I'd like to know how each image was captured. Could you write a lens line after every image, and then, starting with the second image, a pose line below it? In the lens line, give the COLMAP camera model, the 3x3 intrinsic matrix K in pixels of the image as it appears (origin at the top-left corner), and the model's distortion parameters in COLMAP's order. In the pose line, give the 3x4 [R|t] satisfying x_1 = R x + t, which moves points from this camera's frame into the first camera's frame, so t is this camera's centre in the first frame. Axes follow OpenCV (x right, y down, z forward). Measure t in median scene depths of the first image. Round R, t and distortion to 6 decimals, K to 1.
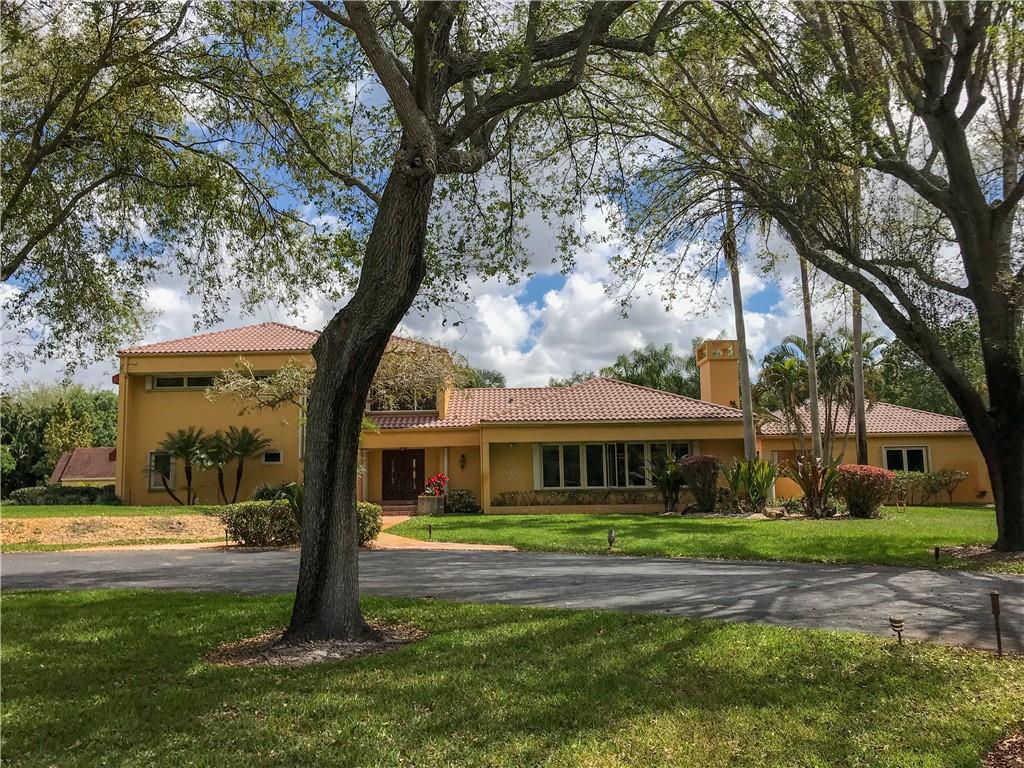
lens RADIAL K [[822.4, 0, 512.0], [0, 822.4, 384.0], [0, 0, 1]] dist [0.102717, -0.280089]
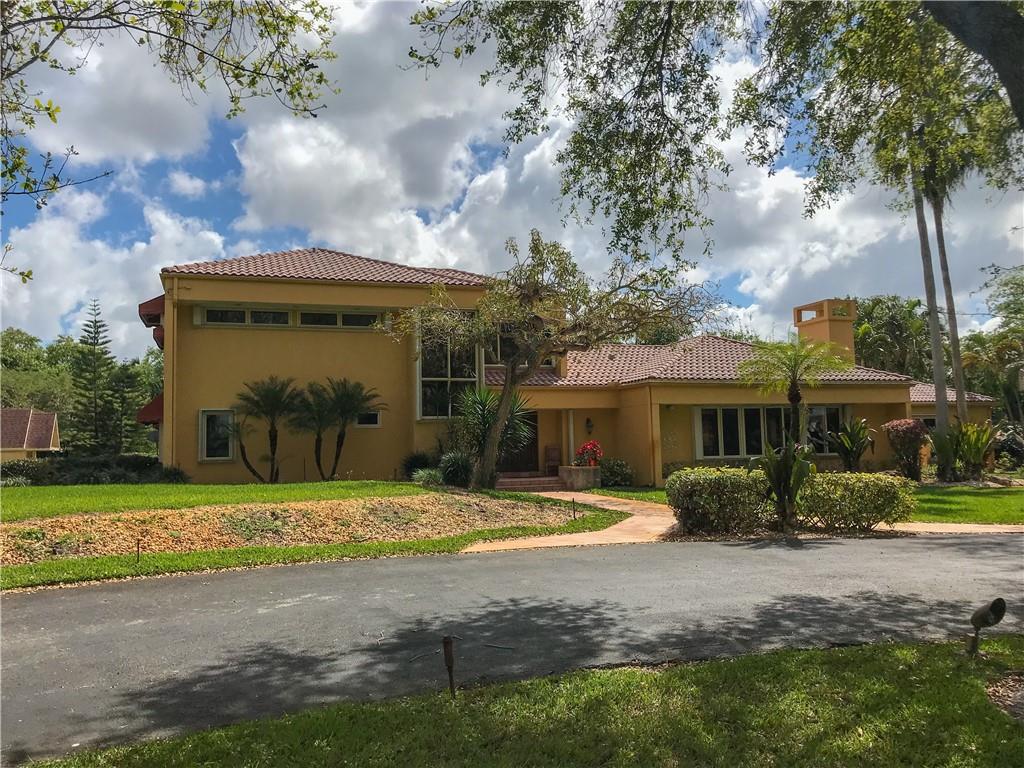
lens RADIAL K [[833.4, 0, 512.0], [0, 833.4, 384.0], [0, 0, 1]] dist [0.031628, -0.046503]
pose [[0.951297, 0.022491, 0.307455, -0.423535], [-0.031824, 0.999171, 0.025373, 0.033078], [-0.306630, -0.033921, 0.951224, 0.225503]]
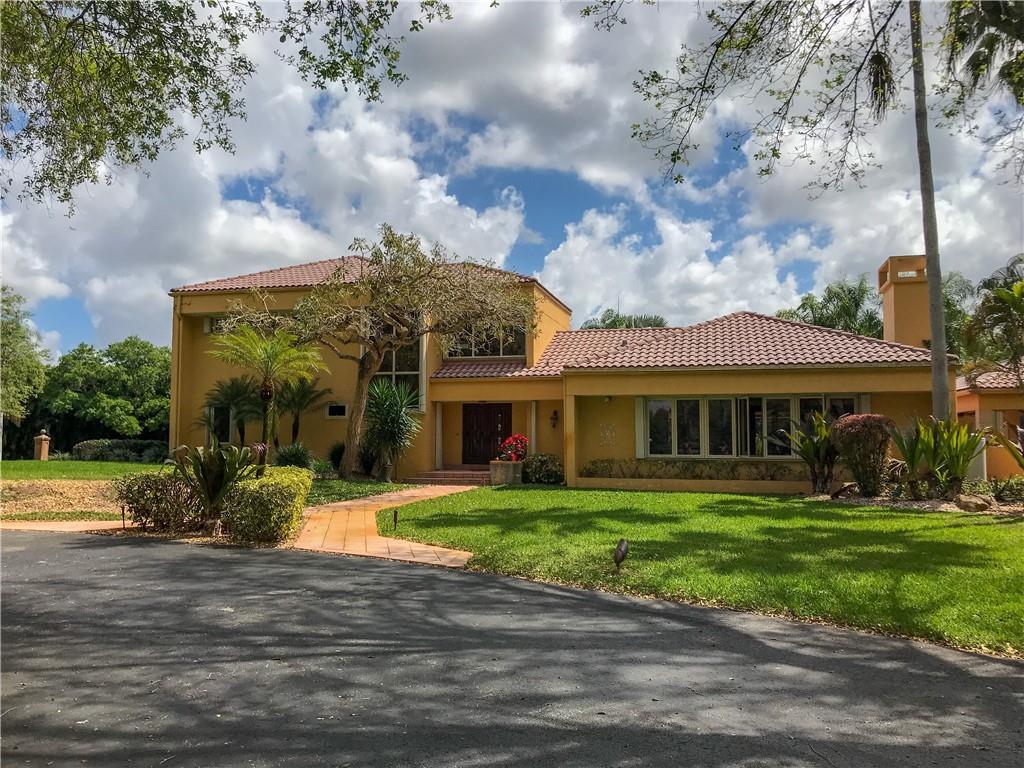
lens RADIAL K [[833.4, 0, 512.0], [0, 833.4, 384.0], [0, 0, 1]] dist [0.031628, -0.046503]
pose [[0.969726, 0.003846, -0.244167, 0.102379], [0.009075, 0.998618, 0.051771, 0.019253], [0.244028, -0.052420, 0.968350, 0.225077]]
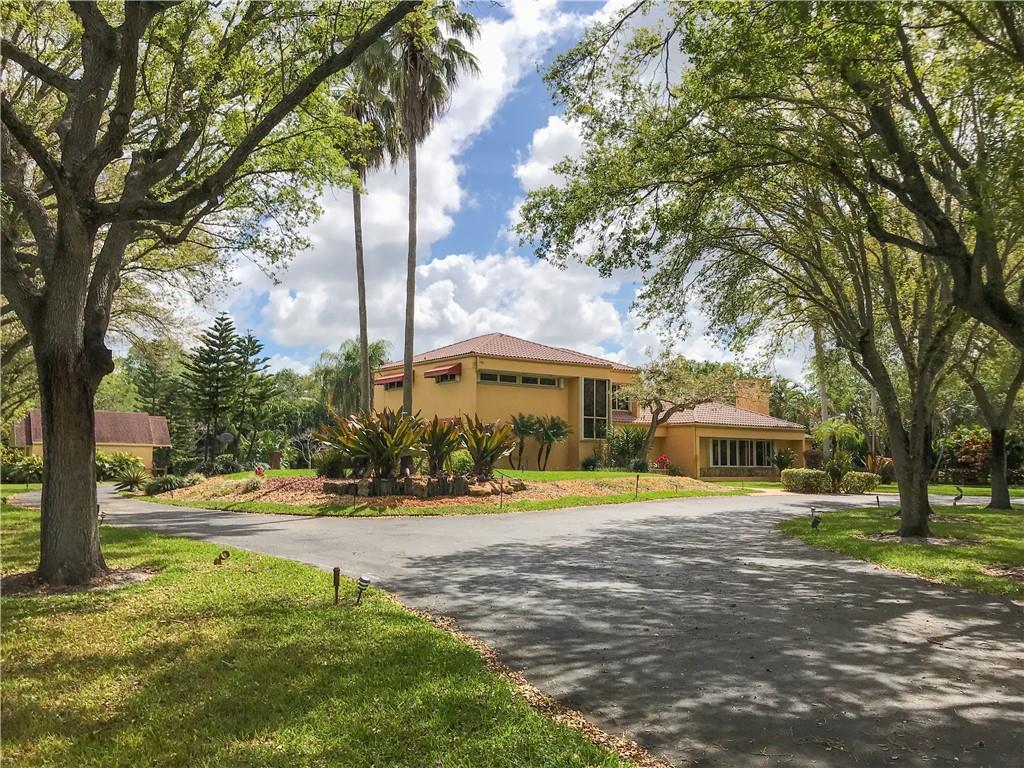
lens RADIAL K [[833.4, 0, 512.0], [0, 833.4, 384.0], [0, 0, 1]] dist [0.031628, -0.046503]
pose [[0.833524, 0.079296, 0.546763, -1.169952], [-0.093304, 0.995635, -0.002155, 0.008526], [-0.544547, -0.049219, 0.837285, -0.130381]]
